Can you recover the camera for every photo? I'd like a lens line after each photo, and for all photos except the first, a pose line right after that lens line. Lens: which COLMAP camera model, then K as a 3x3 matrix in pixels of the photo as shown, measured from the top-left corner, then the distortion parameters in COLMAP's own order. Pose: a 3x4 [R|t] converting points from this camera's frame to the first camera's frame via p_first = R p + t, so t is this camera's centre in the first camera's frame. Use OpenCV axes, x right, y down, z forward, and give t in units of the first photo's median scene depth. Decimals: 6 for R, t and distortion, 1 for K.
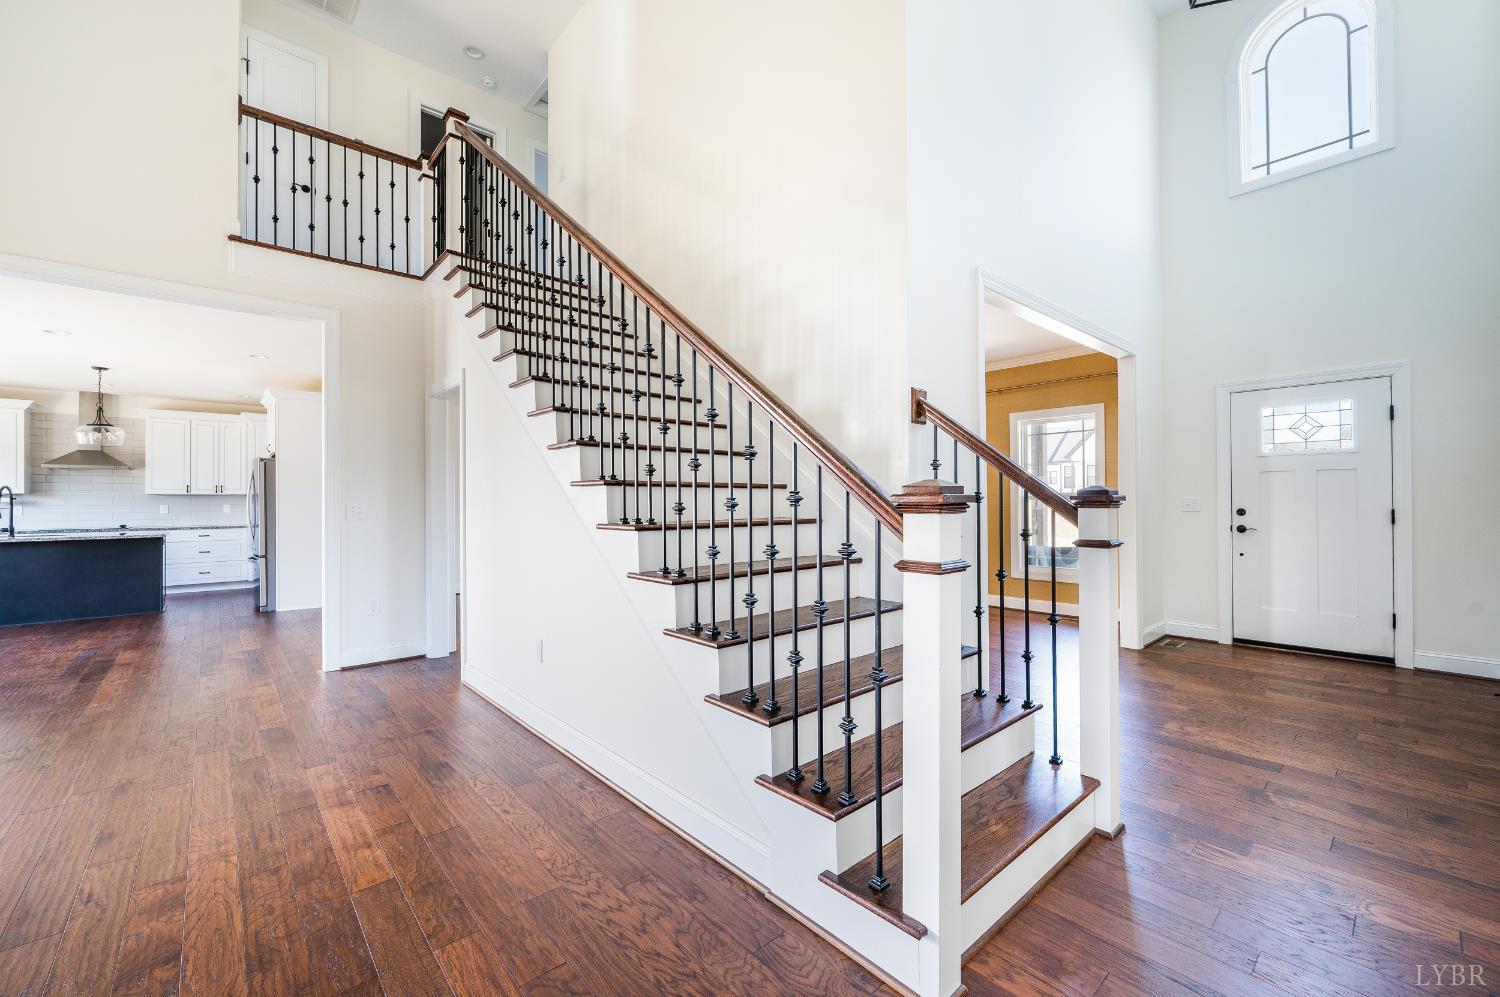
lens RADIAL K [[613.0, 0, 741.9], [0, 613.0, 500.9], [0, 0, 1]] dist [-0.001188, -0.000833]
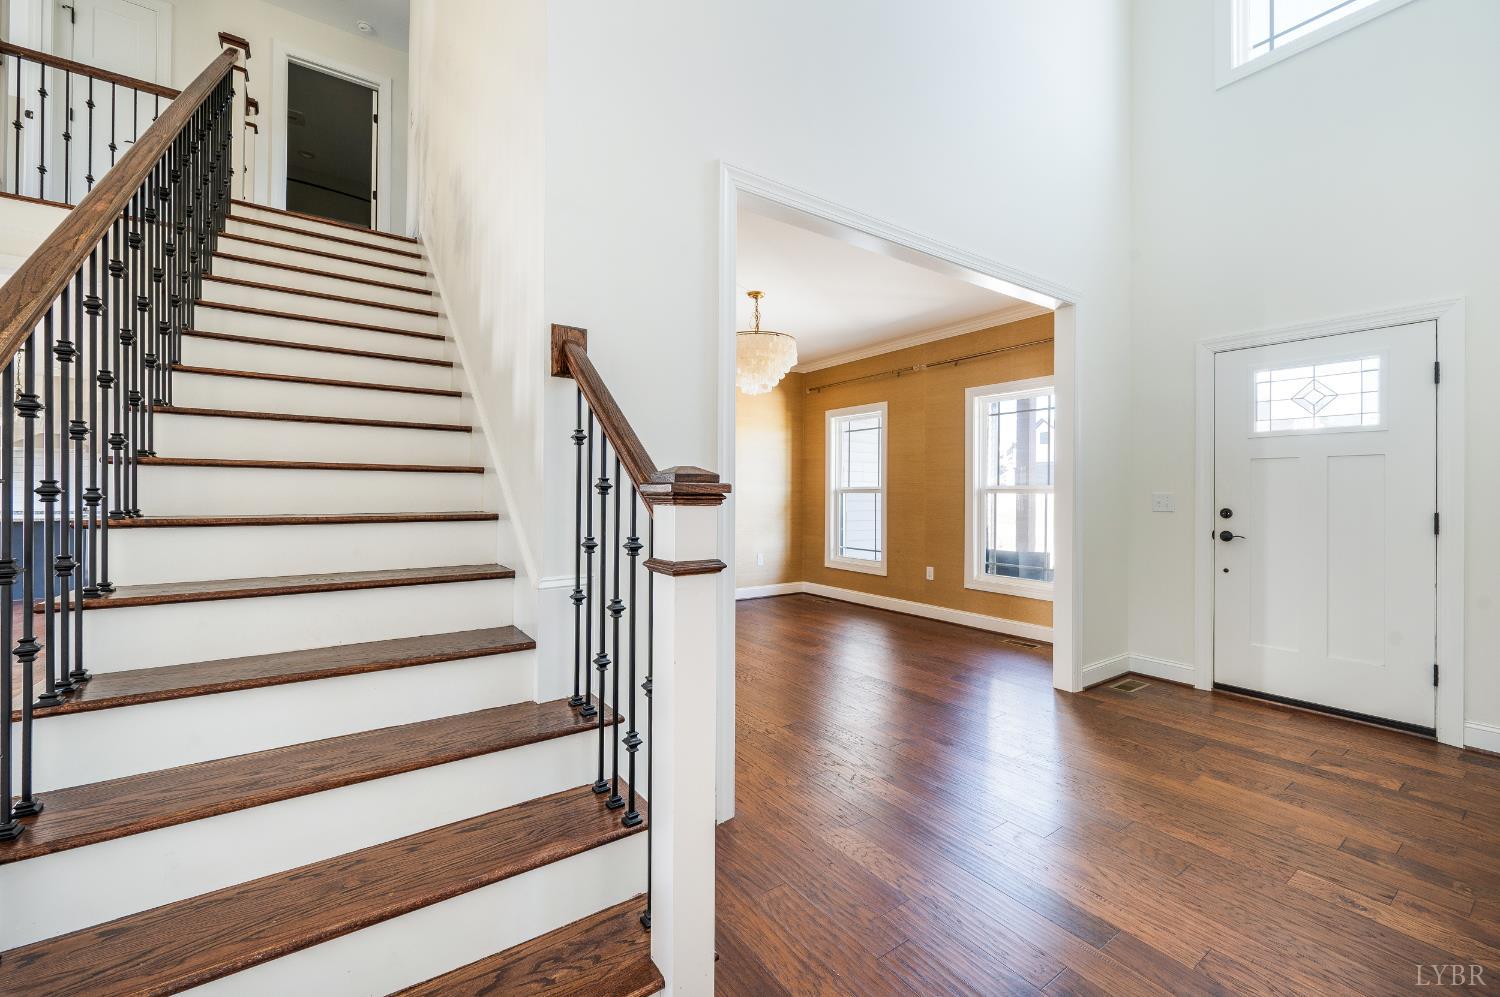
lens RADIAL K [[613.0, 0, 748.8], [0, 613.0, 493.0], [0, 0, 1]] dist [-0.001188, -0.000833]
pose [[0.993206, 0.012968, -0.115641, 0.345939], [-0.012841, 0.999916, 0.001842, -0.000354], [0.115655, -0.000345, 0.993289, 0.209391]]
